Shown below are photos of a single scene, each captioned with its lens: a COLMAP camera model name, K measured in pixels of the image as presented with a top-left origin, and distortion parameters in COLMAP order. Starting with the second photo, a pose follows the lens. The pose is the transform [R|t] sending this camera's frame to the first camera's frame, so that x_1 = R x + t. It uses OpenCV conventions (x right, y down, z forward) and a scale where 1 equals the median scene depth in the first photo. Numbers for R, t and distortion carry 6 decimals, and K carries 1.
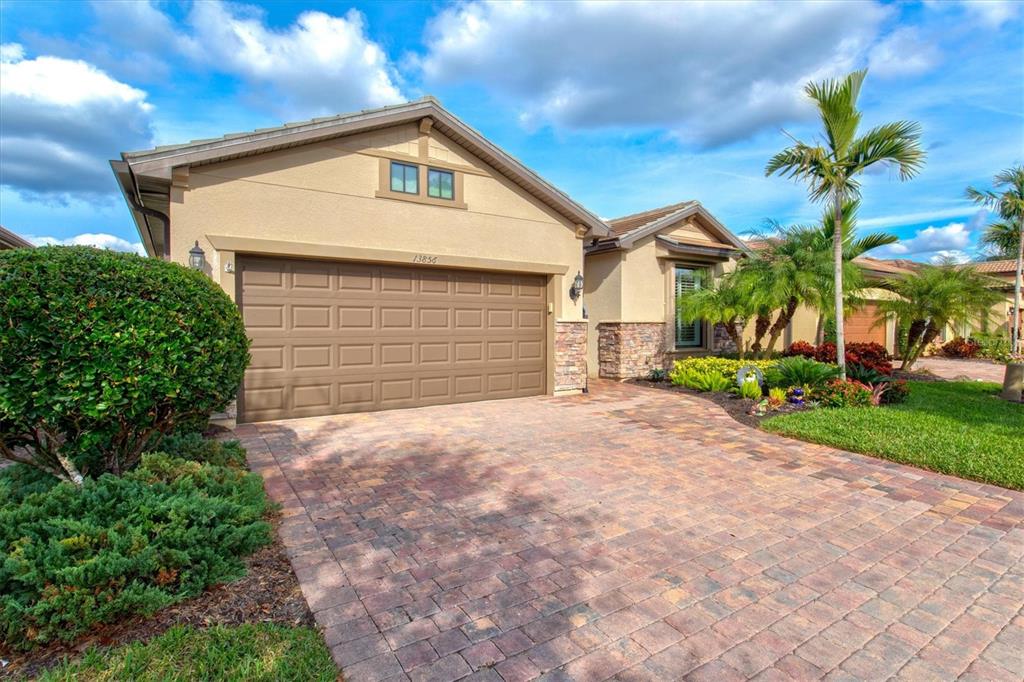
lens RADIAL K [[478.2, 0, 510.0], [0, 478.2, 336.6], [0, 0, 1]] dist [0.001865, 0.011182]
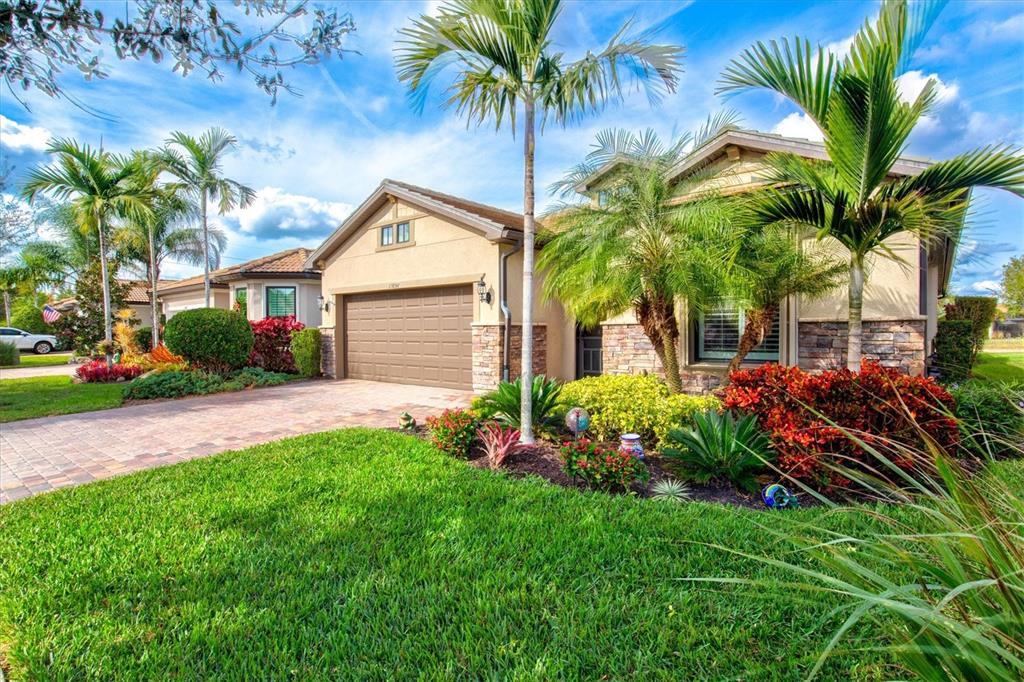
lens RADIAL K [[478.2, 0, 510.0], [0, 478.2, 336.6], [0, 0, 1]] dist [0.001865, 0.011182]
pose [[0.353060, 0.010701, -0.935539, 1.294131], [-0.015826, 0.999860, 0.005464, -0.014191], [0.935467, 0.012877, 0.353180, 0.768120]]
